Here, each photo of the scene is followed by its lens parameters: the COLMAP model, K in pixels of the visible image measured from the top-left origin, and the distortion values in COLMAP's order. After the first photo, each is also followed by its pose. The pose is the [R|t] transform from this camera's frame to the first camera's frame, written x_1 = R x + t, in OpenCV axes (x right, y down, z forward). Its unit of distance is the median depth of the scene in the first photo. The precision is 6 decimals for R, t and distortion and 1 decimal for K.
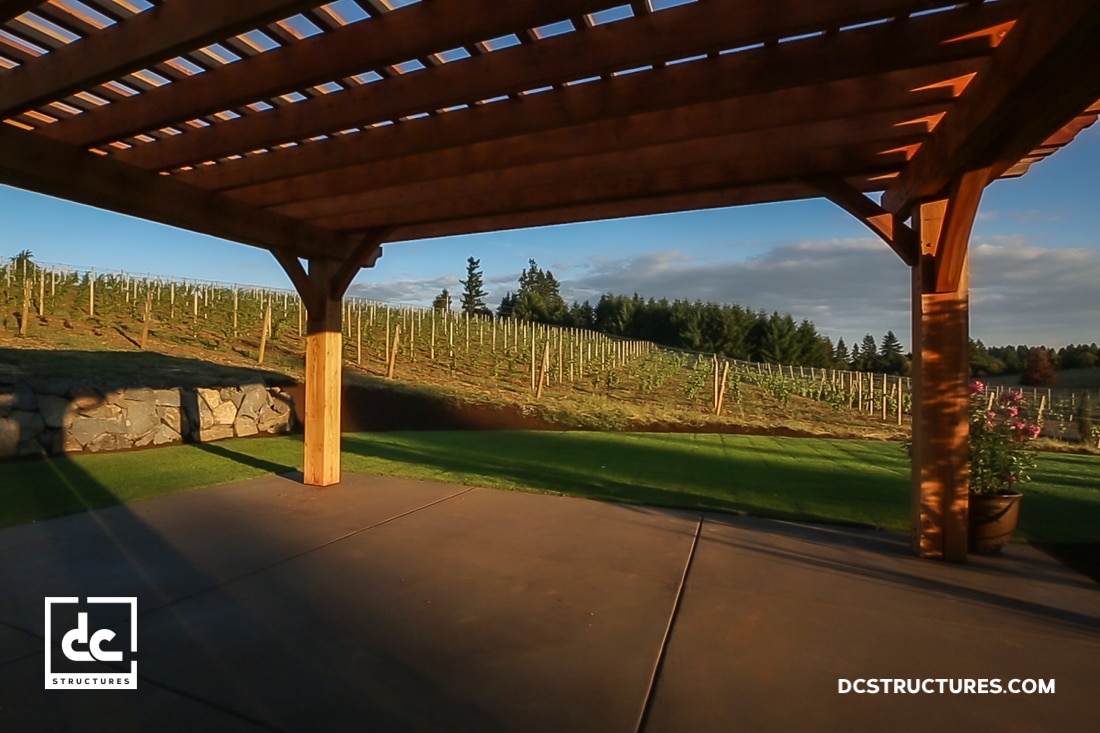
lens RADIAL K [[608.6, 0, 549.9], [0, 608.6, 358.6], [0, 0, 1]] dist [-0.026978, -0.002733]
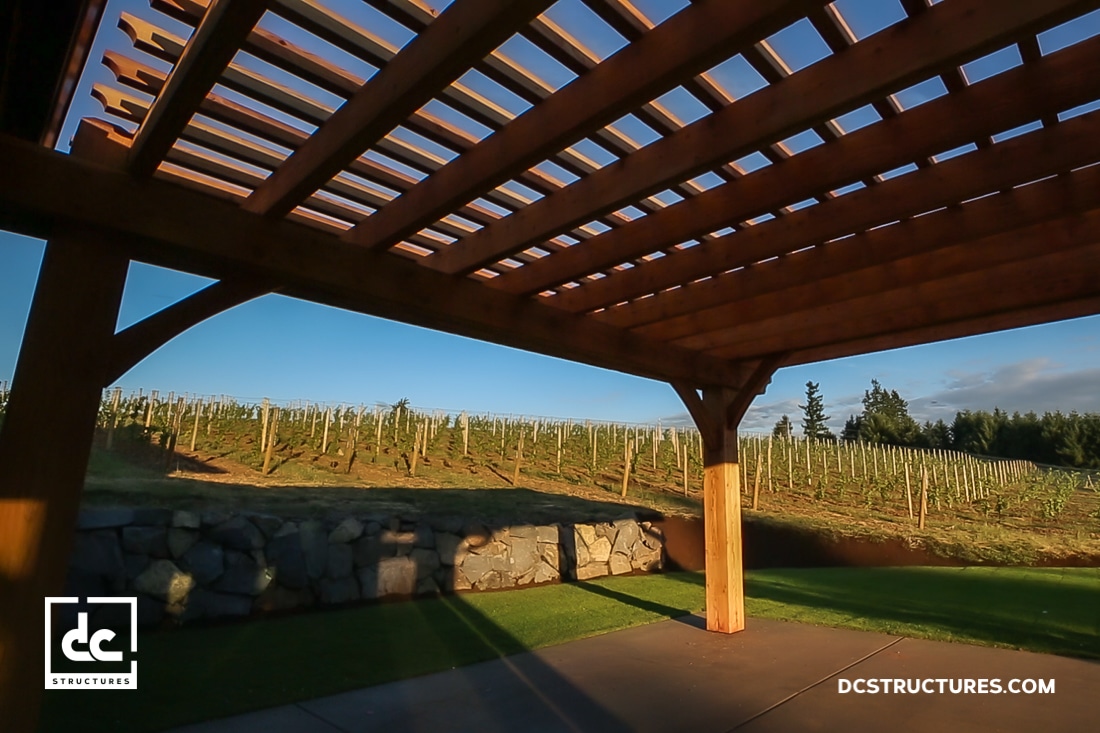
lens RADIAL K [[537.9, 0, 554.9], [0, 537.9, 362.7], [0, 0, 1]] dist [-0.033752, 0.003320]
pose [[0.972175, -0.074183, -0.222199, -0.367992], [0.023203, 0.974363, -0.223781, -0.012850], [0.233103, 0.212398, 0.948973, 0.077447]]
